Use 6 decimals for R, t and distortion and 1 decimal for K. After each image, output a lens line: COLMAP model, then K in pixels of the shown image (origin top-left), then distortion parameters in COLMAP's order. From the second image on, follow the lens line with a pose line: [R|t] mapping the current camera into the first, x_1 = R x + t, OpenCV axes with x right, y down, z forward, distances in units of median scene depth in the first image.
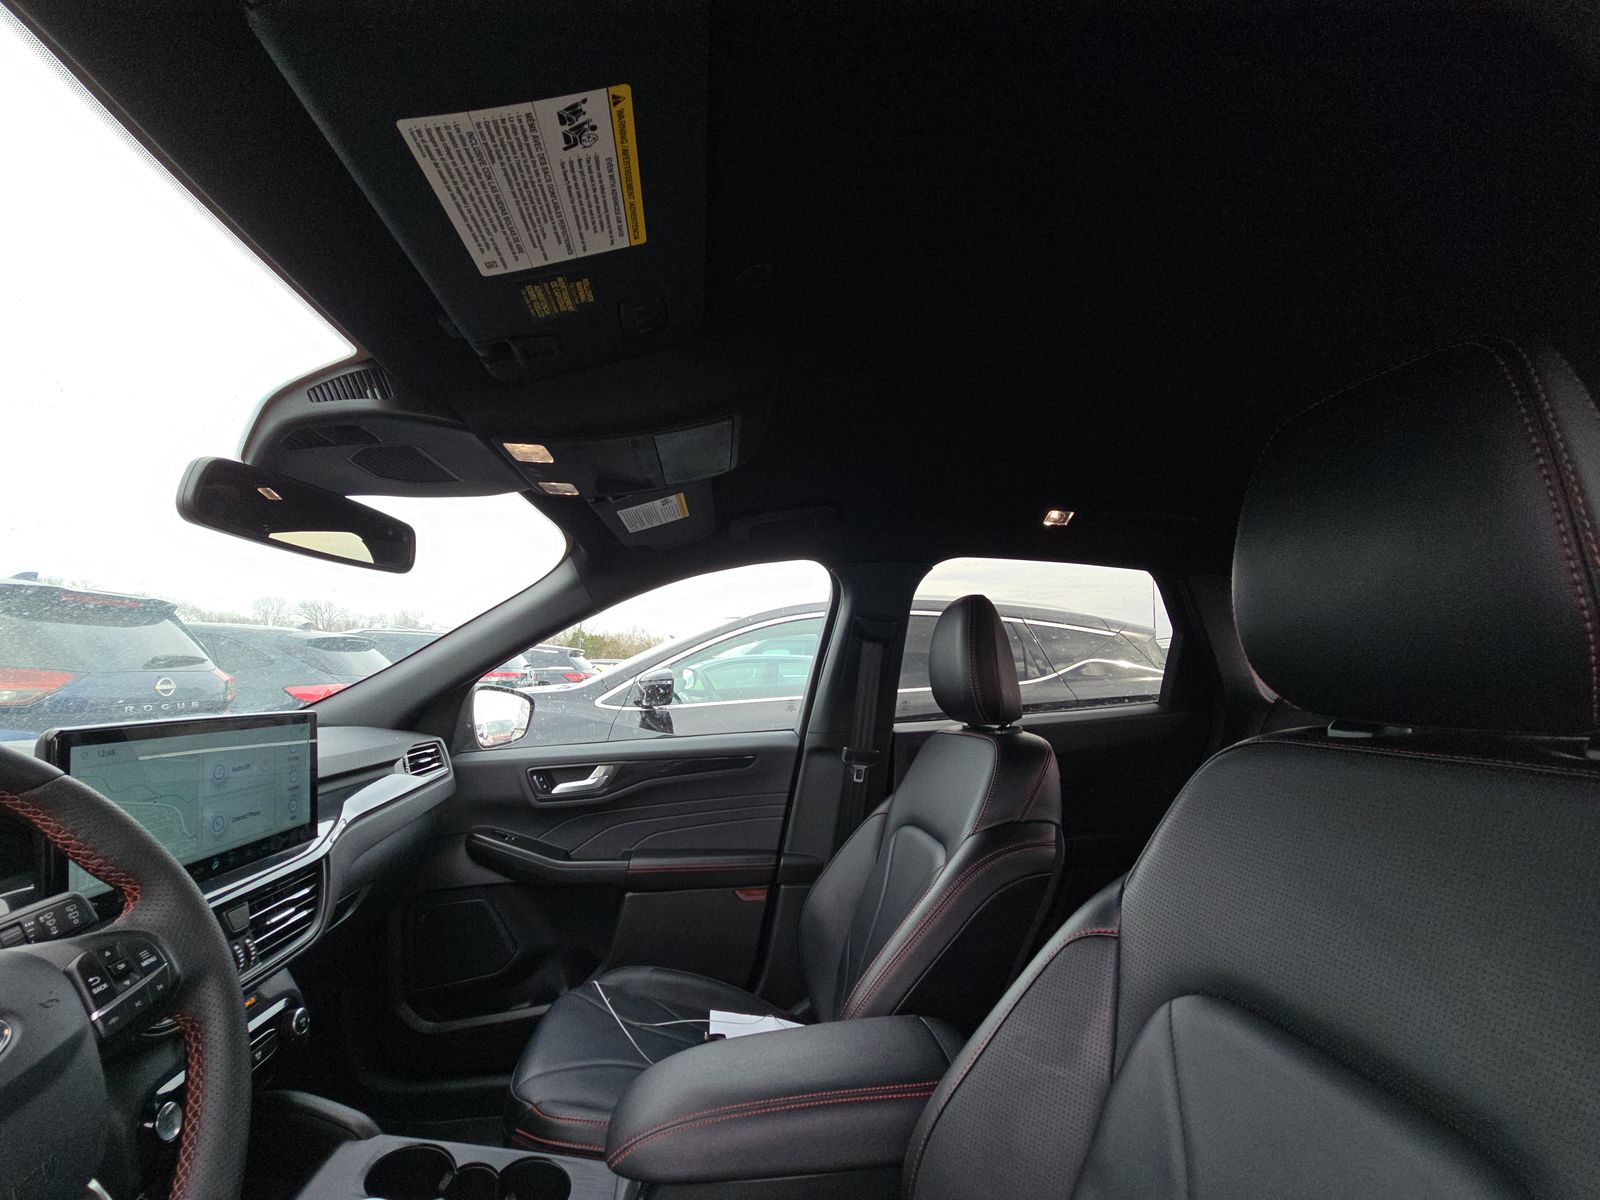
lens RADIAL K [[636.4, 0, 800.0], [0, 636.4, 600.0], [0, 0, 1]] dist [0.001609, 0.000221]
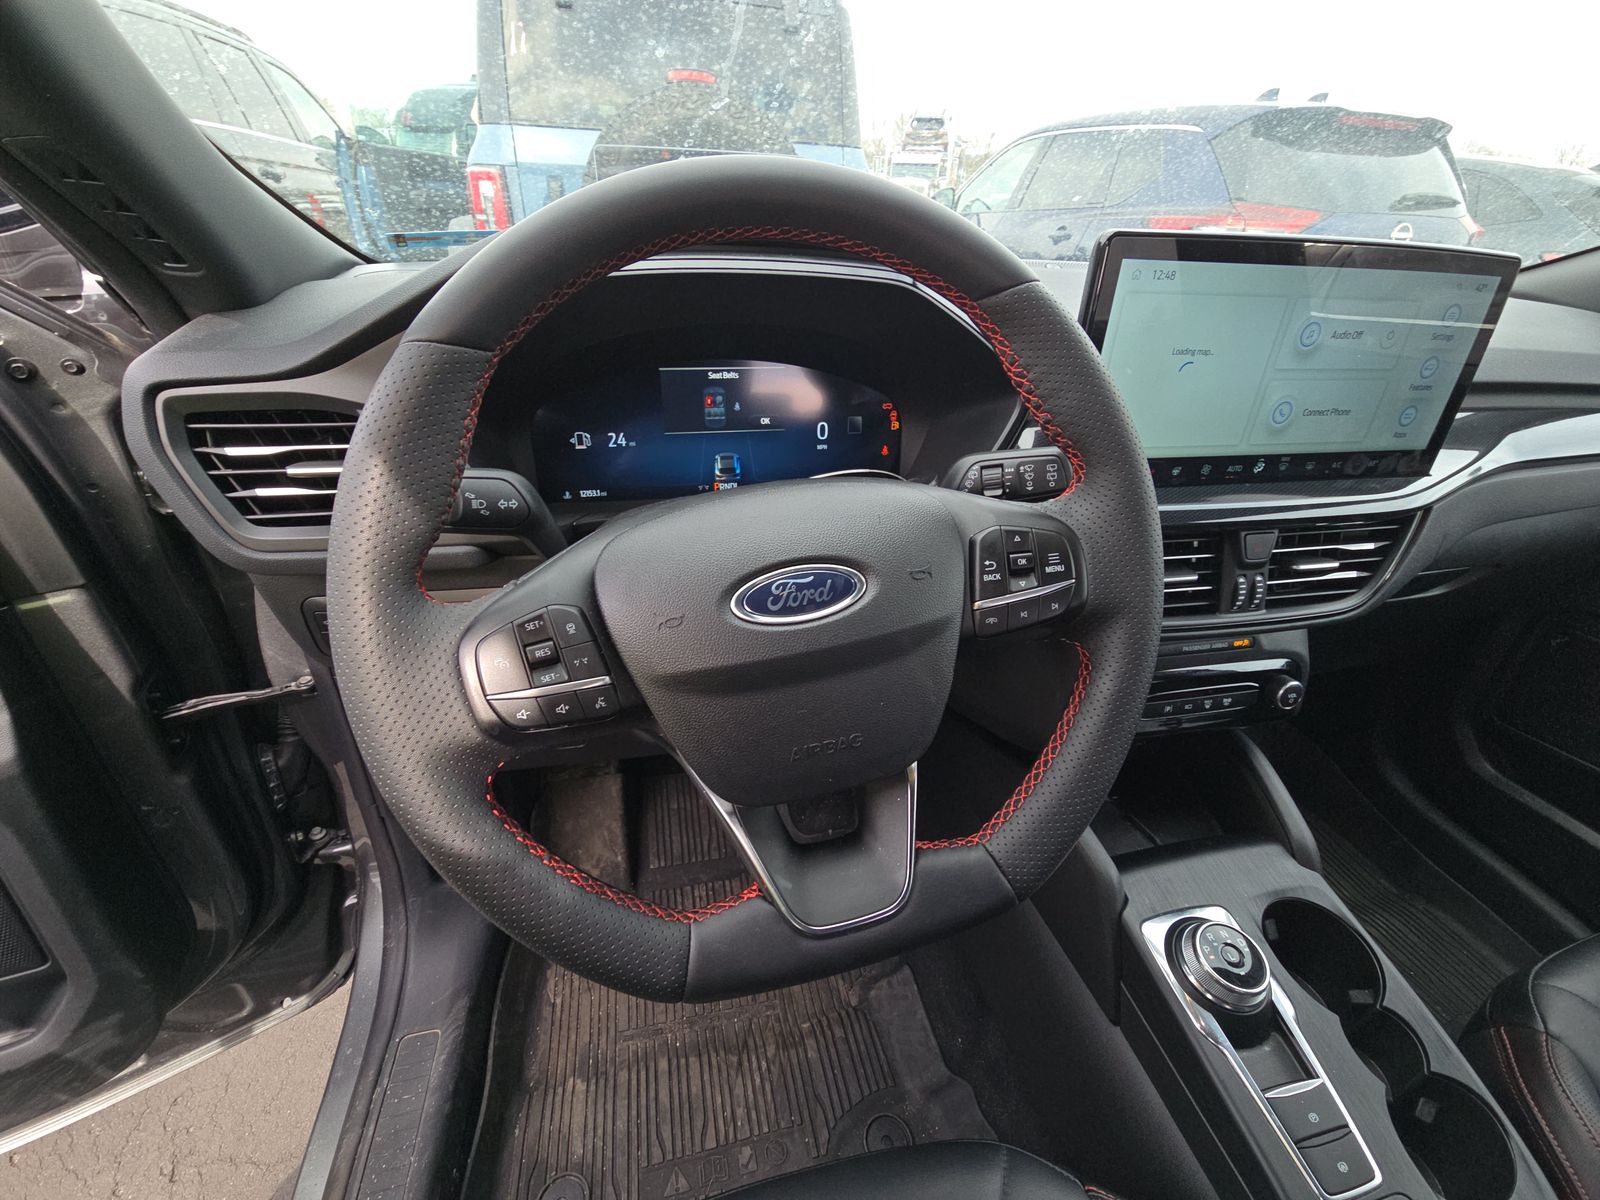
lens RADIAL K [[641.0, 0, 802.6], [0, 641.0, 632.7], [0, 0, 1]] dist [0.000085, -0.000355]
pose [[0.089427, 0.536987, -0.838837, -0.216676], [0.092767, 0.834060, 0.543819, 0.110484], [0.991664, -0.126448, 0.024773, 0.398448]]
